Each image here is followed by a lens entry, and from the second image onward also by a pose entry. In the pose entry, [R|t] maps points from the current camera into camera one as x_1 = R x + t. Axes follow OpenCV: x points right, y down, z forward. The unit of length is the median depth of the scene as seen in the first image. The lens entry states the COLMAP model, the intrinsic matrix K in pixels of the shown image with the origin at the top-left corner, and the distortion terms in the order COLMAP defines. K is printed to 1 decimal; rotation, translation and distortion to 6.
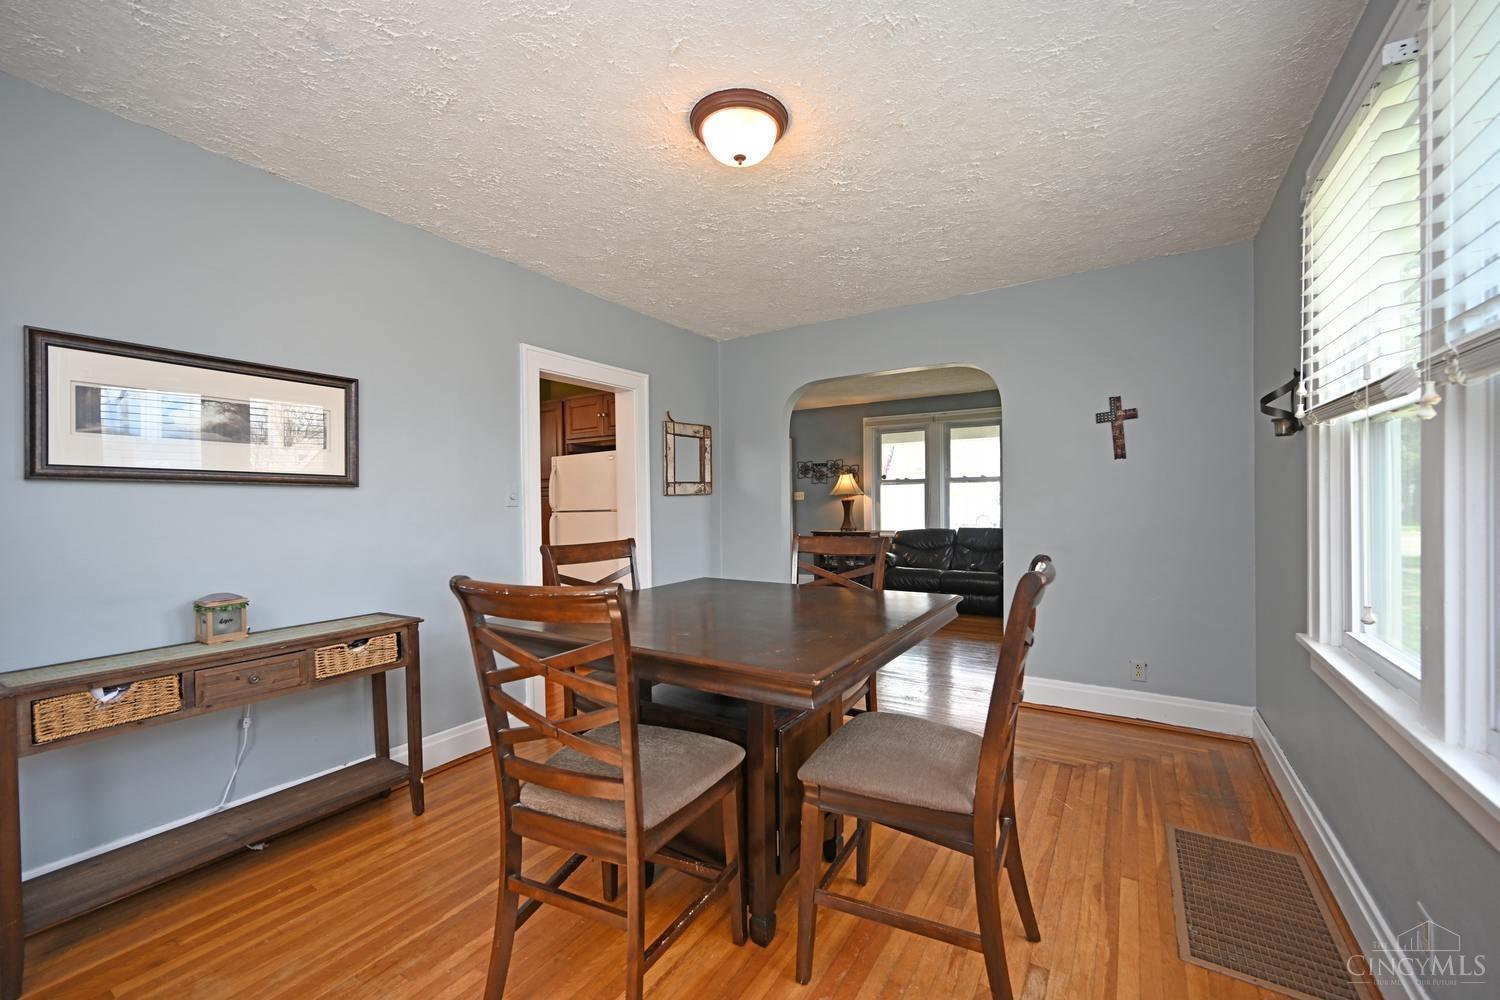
lens RADIAL K [[589.5, 0, 753.3], [0, 589.5, 502.7], [0, 0, 1]] dist [0.000052, 0.000152]
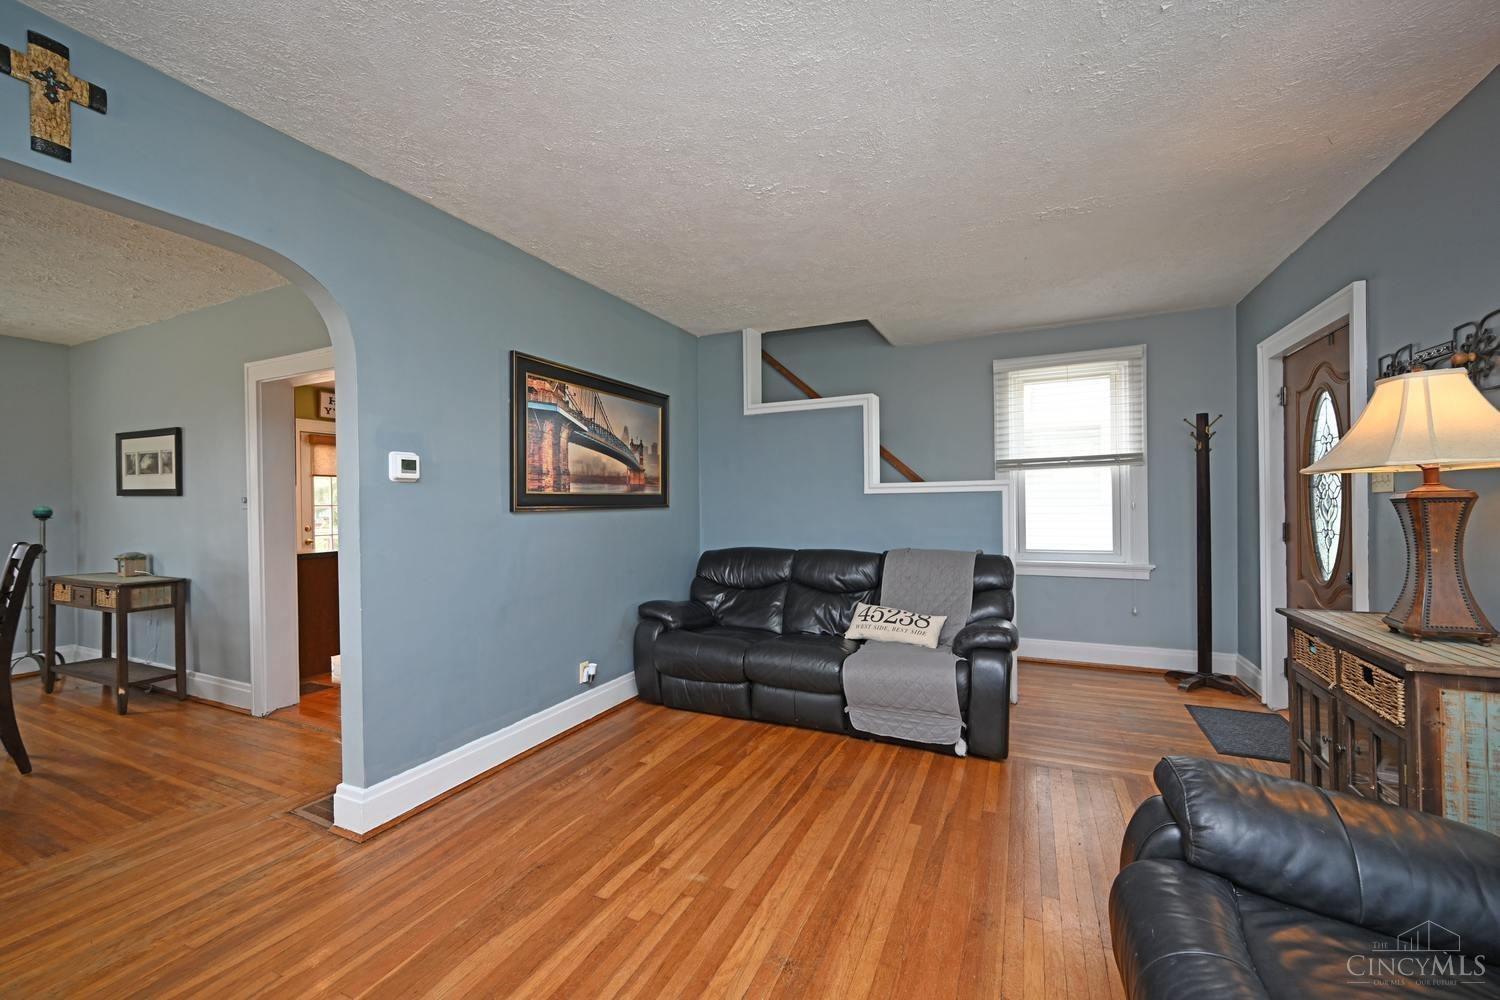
lens RADIAL K [[589.5, 0, 753.3], [0, 589.5, 502.7], [0, 0, 1]] dist [0.000052, 0.000152]
pose [[0.130452, 0.015962, -0.991326, 0.338566], [0.008566, 0.999815, 0.017225, -0.007238], [0.991418, -0.010739, 0.130291, 0.722607]]
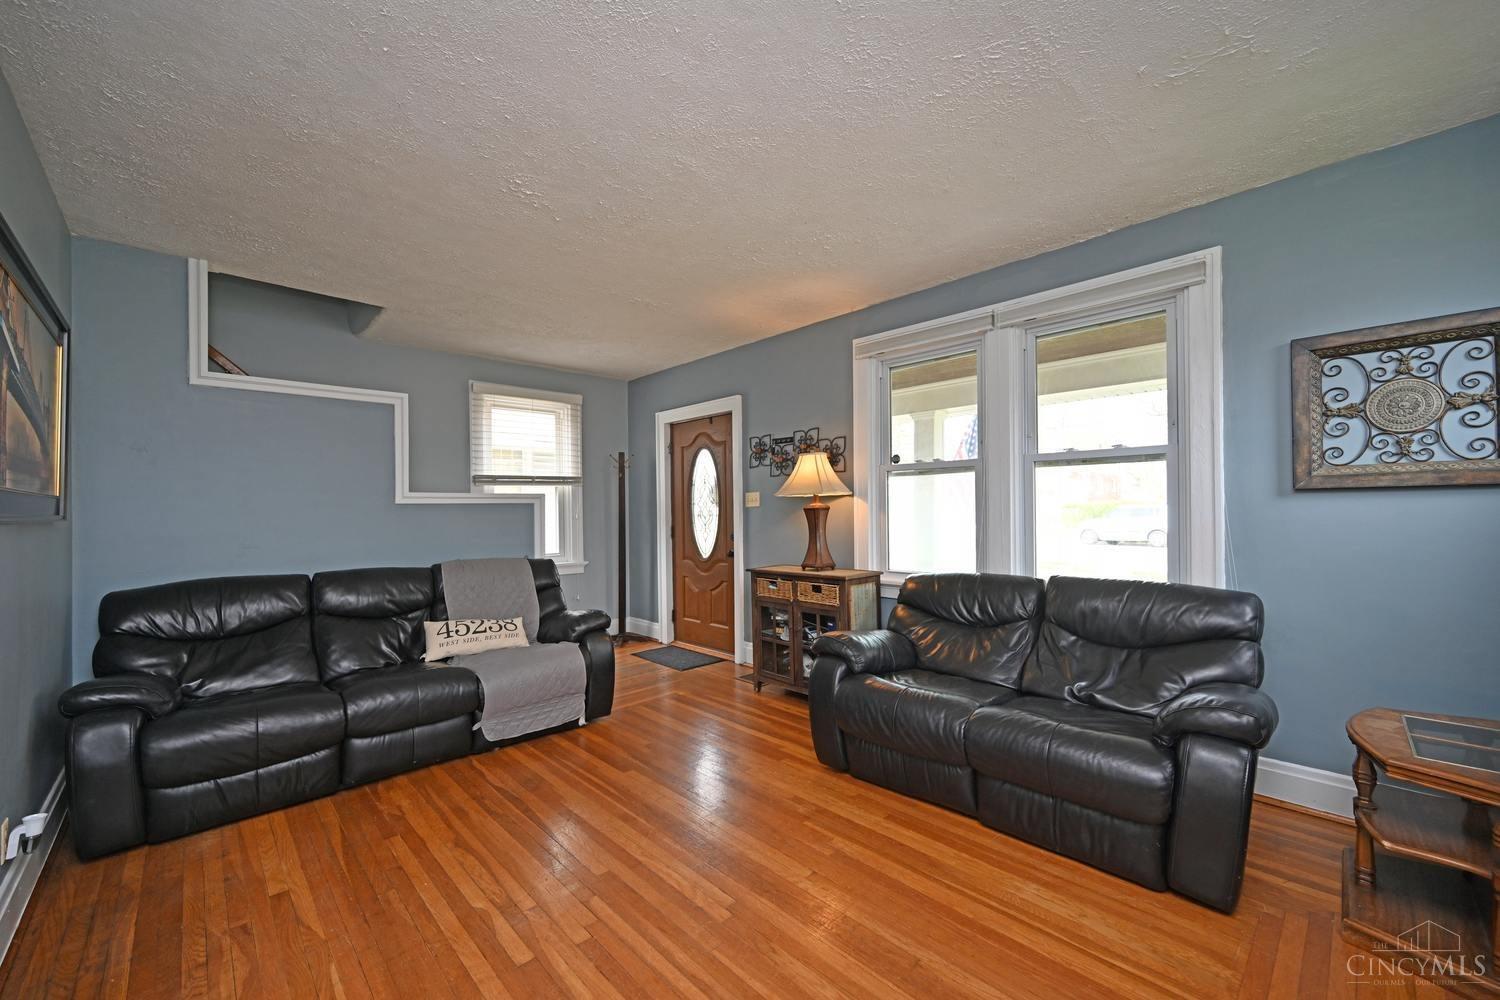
lens RADIAL K [[589.5, 0, 753.3], [0, 589.5, 502.7], [0, 0, 1]] dist [0.000052, 0.000152]
pose [[0.971231, 0.002120, -0.238128, 0.231996], [-0.005078, 0.999917, -0.011808, -0.002373], [0.238083, 0.012678, 0.971162, 0.526555]]
